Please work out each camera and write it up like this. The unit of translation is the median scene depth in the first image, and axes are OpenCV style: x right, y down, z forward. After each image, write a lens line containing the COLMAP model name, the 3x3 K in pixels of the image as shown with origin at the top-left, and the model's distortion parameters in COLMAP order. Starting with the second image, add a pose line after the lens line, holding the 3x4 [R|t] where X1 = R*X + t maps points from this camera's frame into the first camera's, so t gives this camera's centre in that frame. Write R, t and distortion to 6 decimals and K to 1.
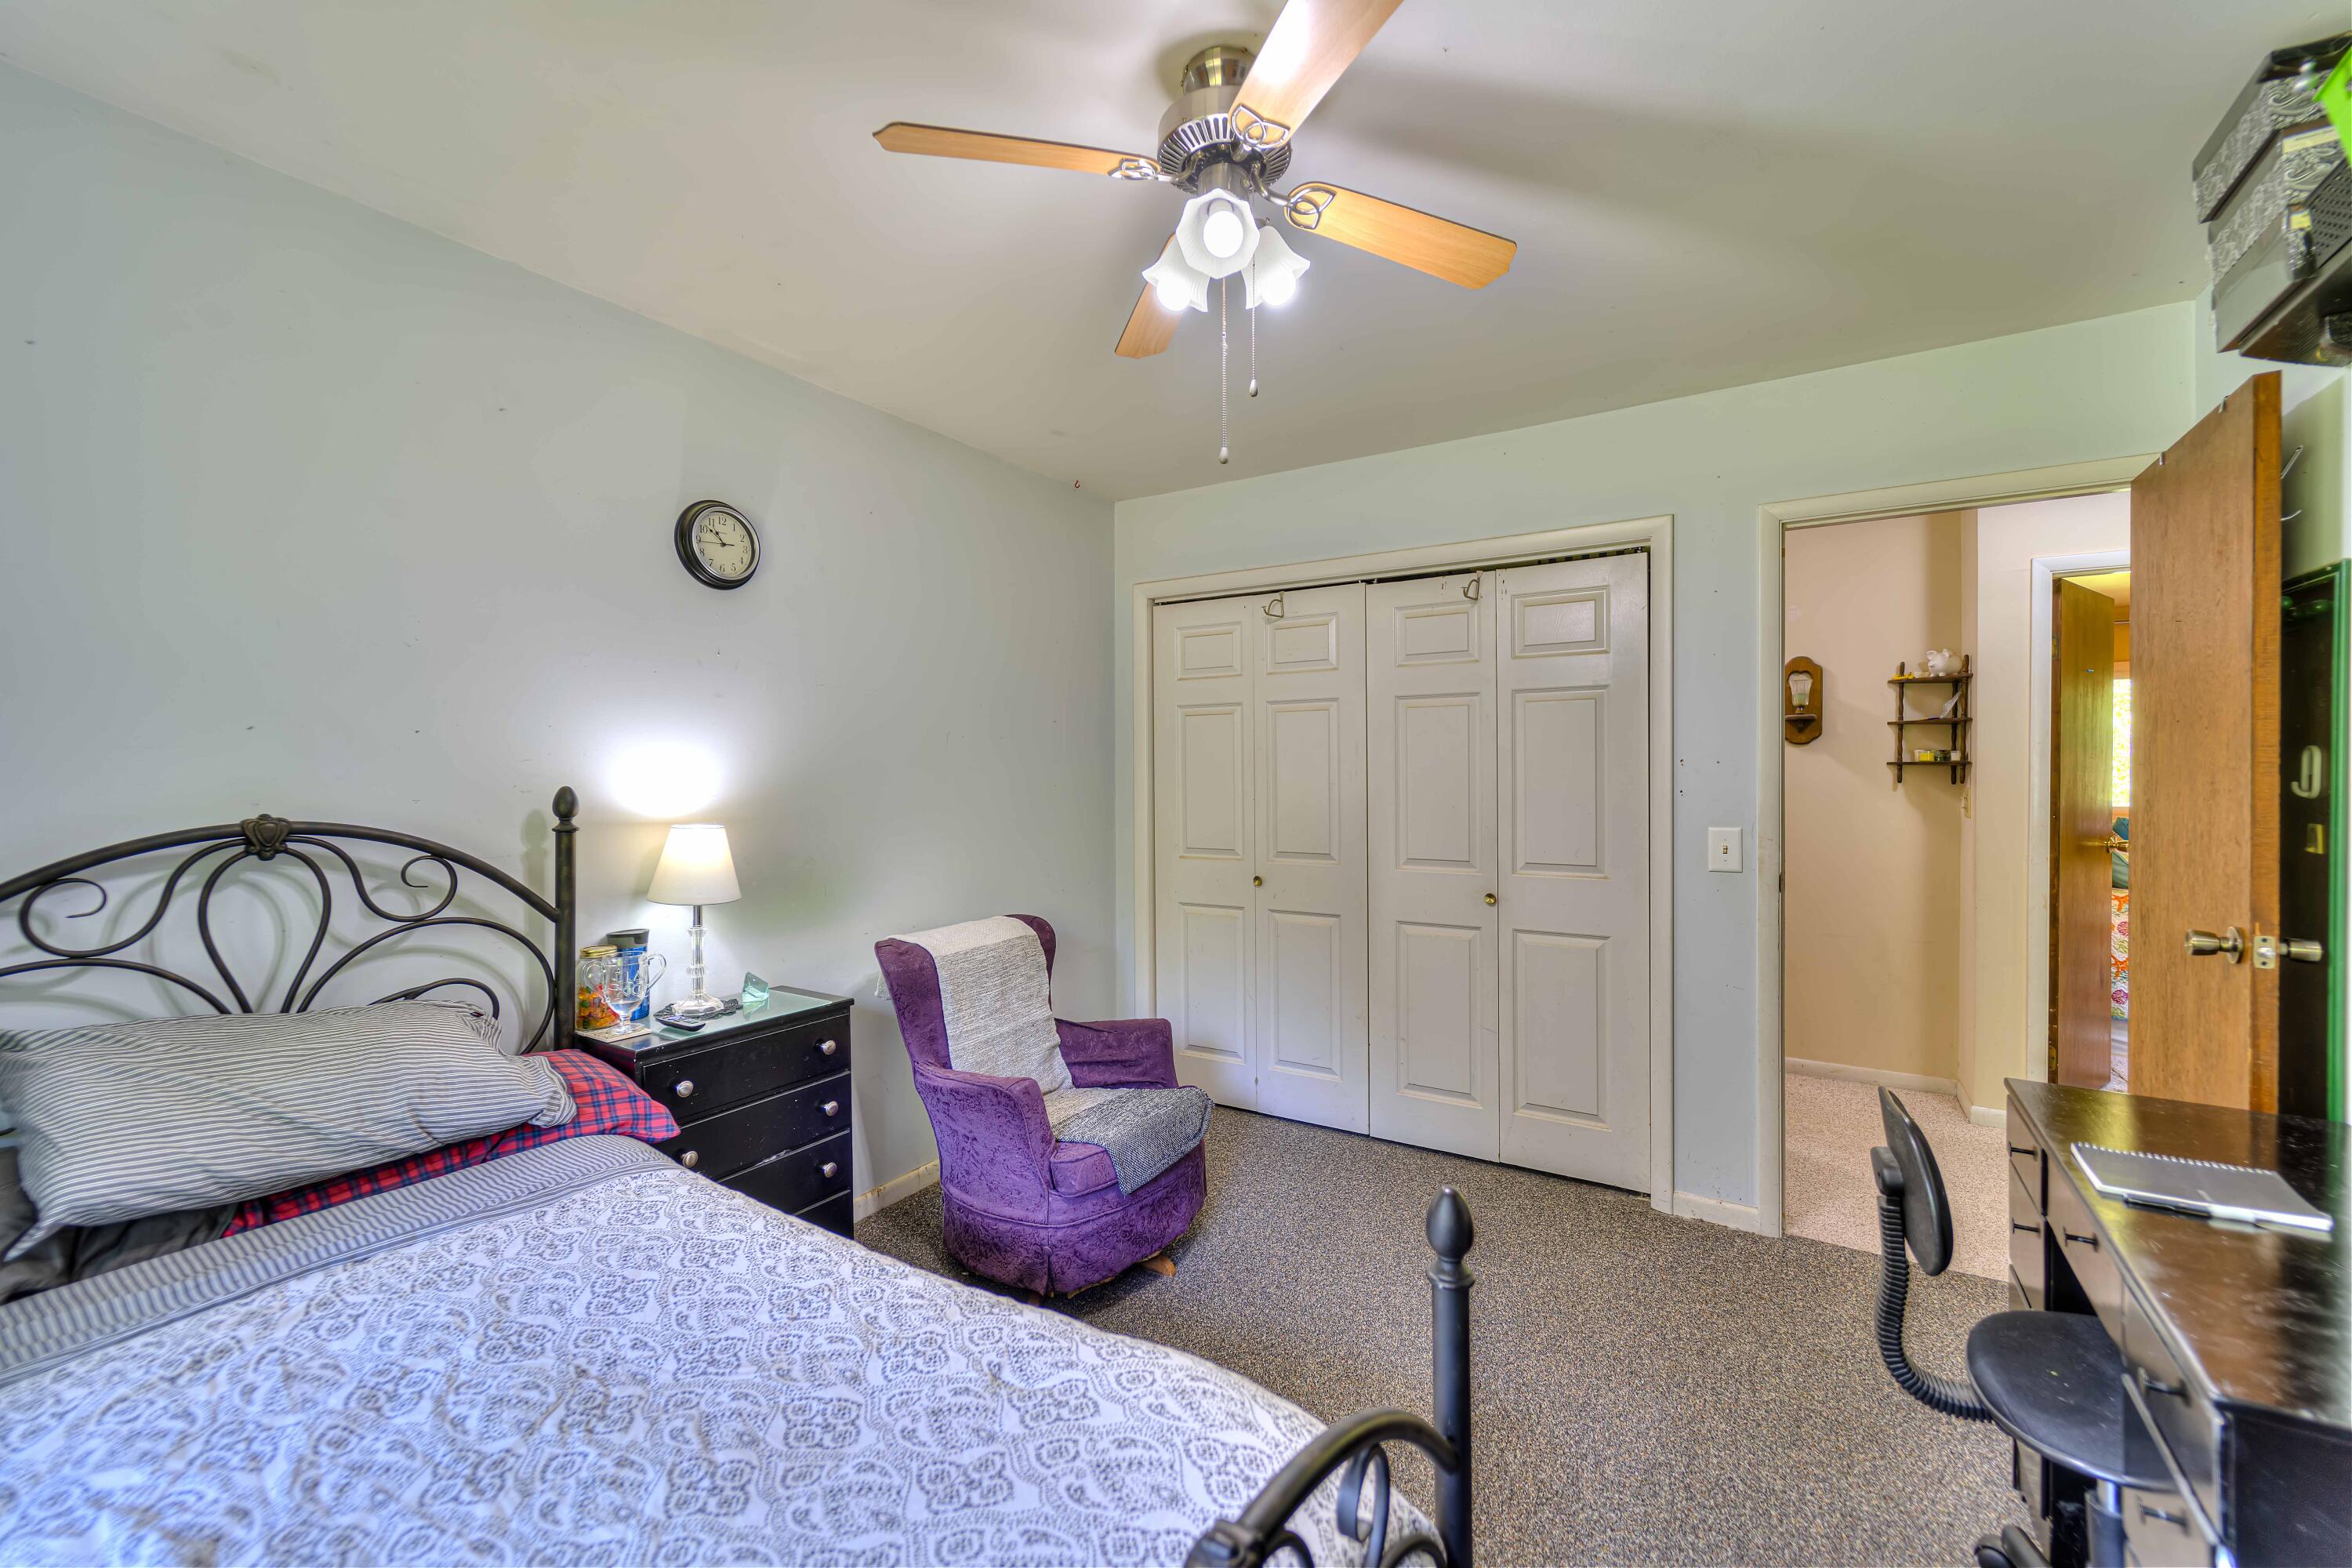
lens RADIAL K [[972.3, 0, 1175.2], [0, 972.3, 773.6], [0, 0, 1]] dist [-0.004256, -0.000228]
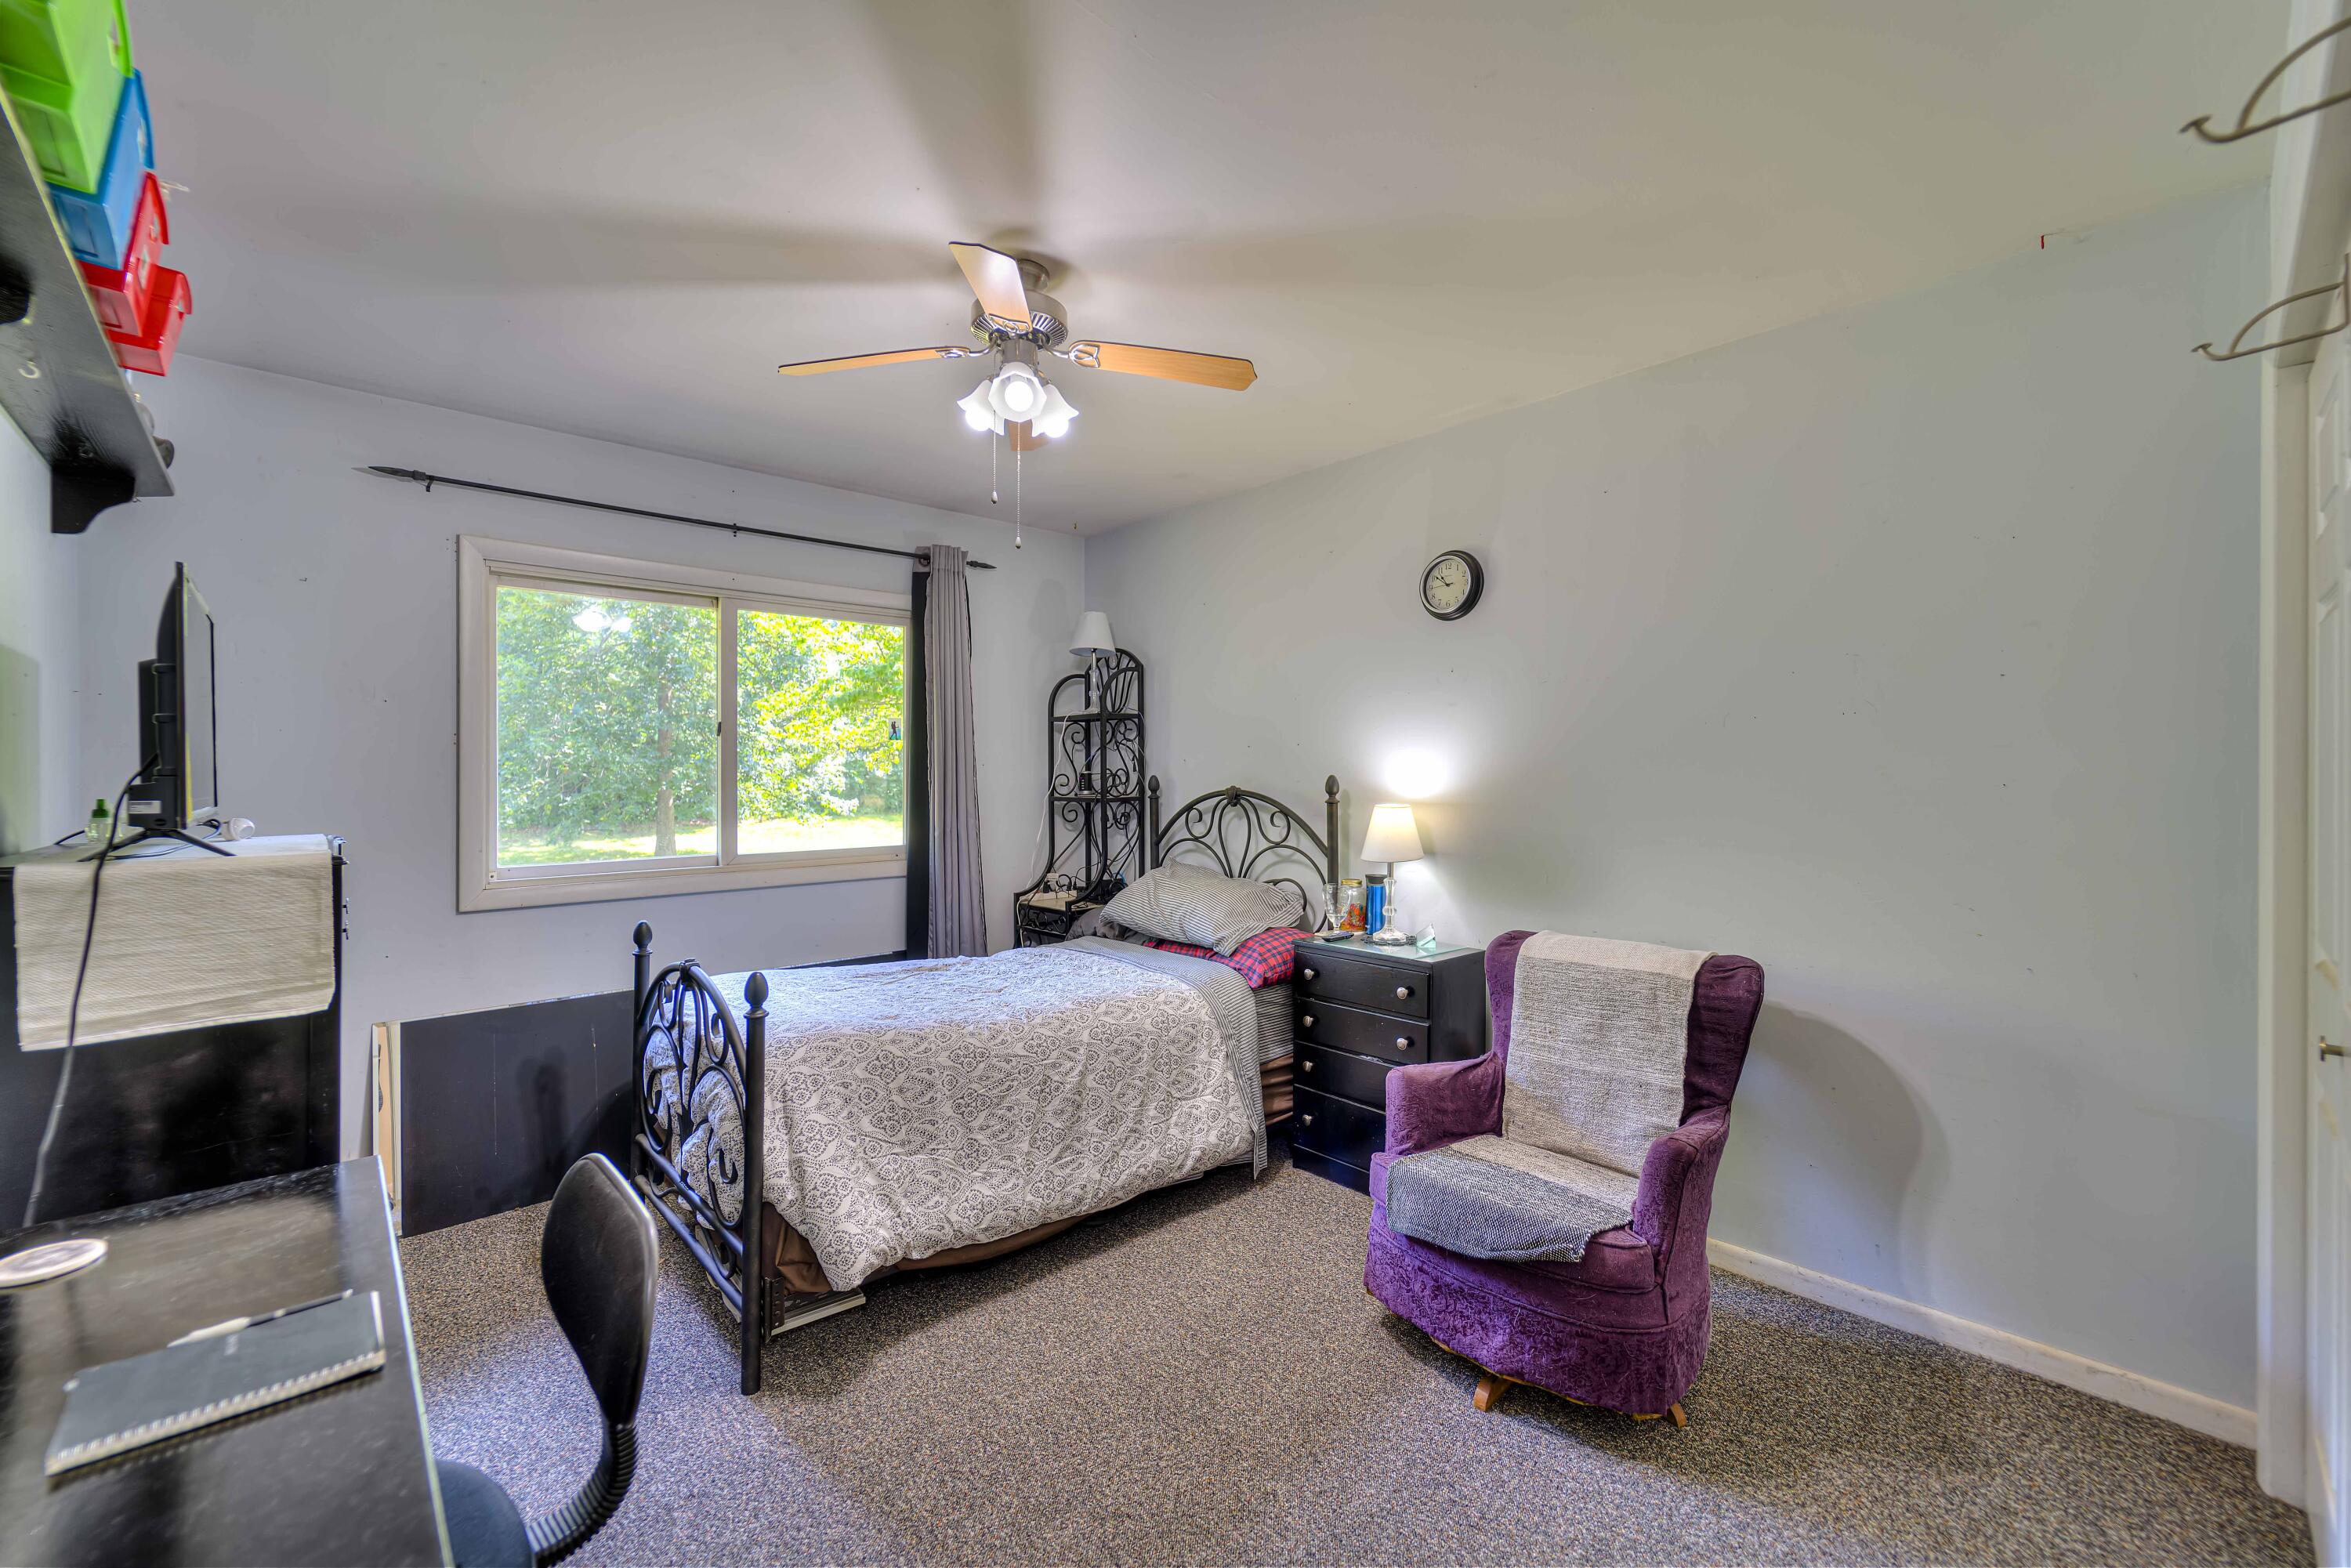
lens RADIAL K [[971.9, 0, 1178.4], [0, 971.9, 780.6], [0, 0, 1]] dist [-0.004256, -0.000228]
pose [[-0.266780, 0.017807, -0.963593, 1.191278], [0.005505, 0.999841, 0.016952, -0.008181], [0.963742, -0.000782, -0.266836, 1.411544]]
